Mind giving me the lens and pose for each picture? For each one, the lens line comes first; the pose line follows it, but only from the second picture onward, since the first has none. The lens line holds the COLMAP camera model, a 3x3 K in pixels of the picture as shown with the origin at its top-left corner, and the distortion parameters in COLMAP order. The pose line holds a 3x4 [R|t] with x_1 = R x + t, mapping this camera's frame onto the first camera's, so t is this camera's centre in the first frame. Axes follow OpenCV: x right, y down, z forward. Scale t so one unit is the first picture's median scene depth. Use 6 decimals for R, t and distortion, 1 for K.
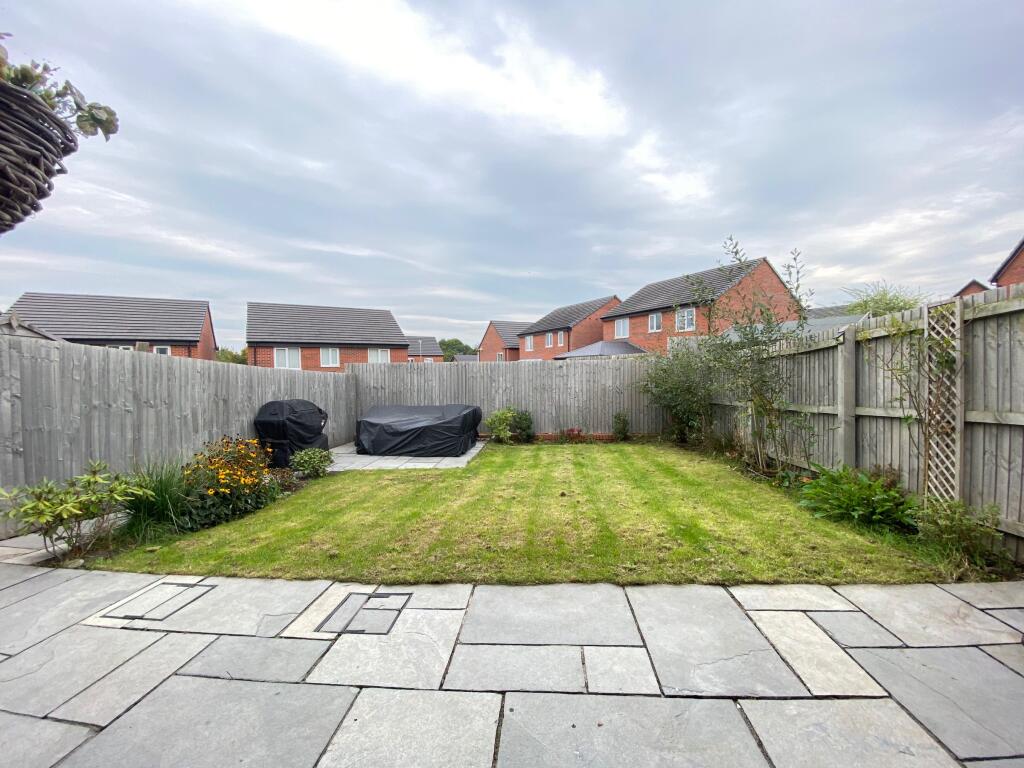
lens RADIAL K [[413.9, 0, 513.5], [0, 413.9, 383.3], [0, 0, 1]] dist [0.007393, -0.016091]
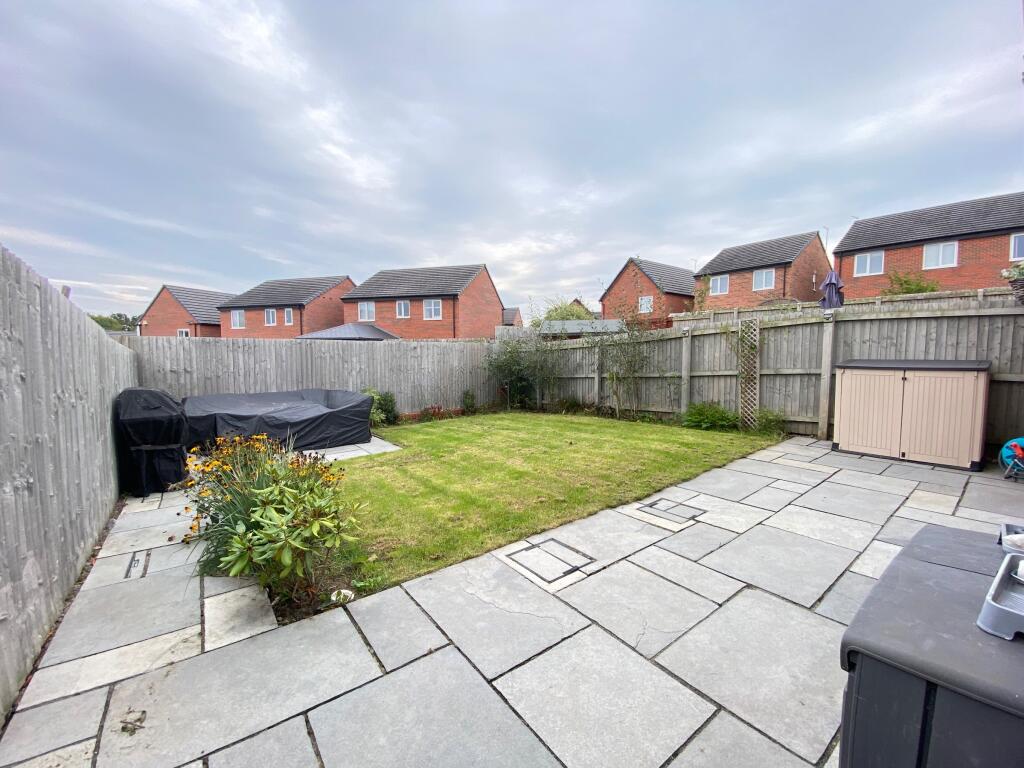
lens RADIAL K [[413.9, 0, 513.5], [0, 413.9, 383.3], [0, 0, 1]] dist [0.007393, -0.016091]
pose [[0.737324, -0.037406, 0.674502, -0.418733], [0.013465, 0.999081, 0.040687, 0.010194], [-0.675405, -0.020917, 0.737151, 0.075824]]
